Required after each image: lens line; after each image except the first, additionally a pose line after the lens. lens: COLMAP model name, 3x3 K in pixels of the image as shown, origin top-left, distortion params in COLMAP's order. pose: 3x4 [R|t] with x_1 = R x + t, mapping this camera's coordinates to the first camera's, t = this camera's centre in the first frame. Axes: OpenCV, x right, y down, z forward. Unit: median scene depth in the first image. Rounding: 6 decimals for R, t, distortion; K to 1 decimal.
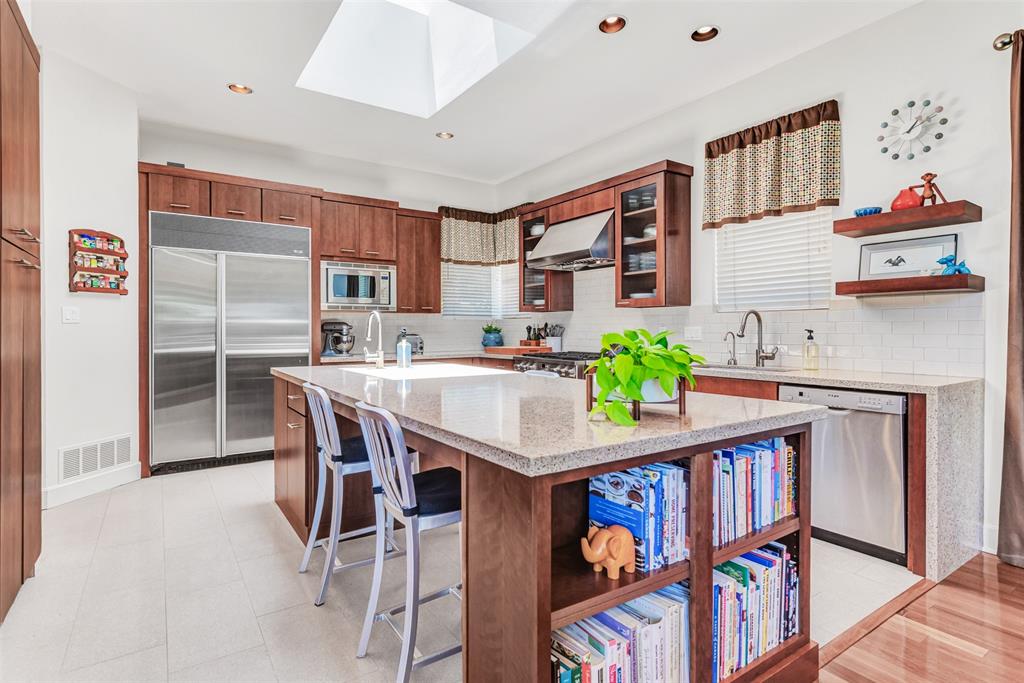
lens RADIAL K [[513.9, 0, 512.9], [0, 513.9, 337.1], [0, 0, 1]] dist [-0.002629, 0.002009]
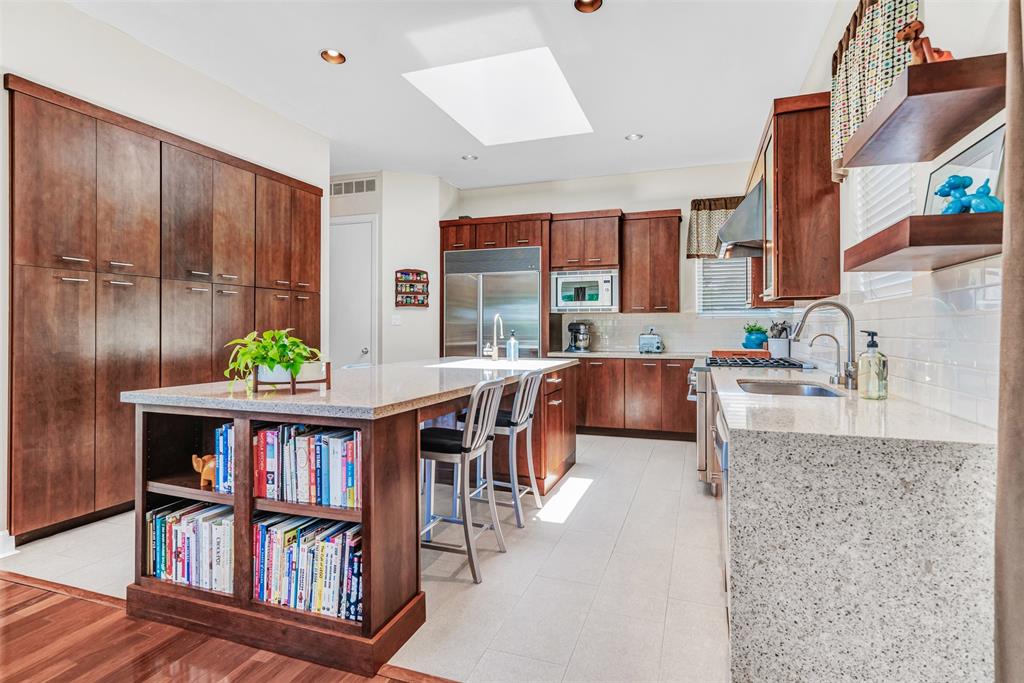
lens RADIAL K [[513.9, 0, 518.1], [0, 513.9, 332.5], [0, 0, 1]] dist [-0.002629, 0.002009]
pose [[0.599951, 0.007169, -0.800004, 0.638493], [-0.013388, 0.999910, -0.001079, -0.005163], [0.799925, 0.011358, 0.599993, 0.254225]]
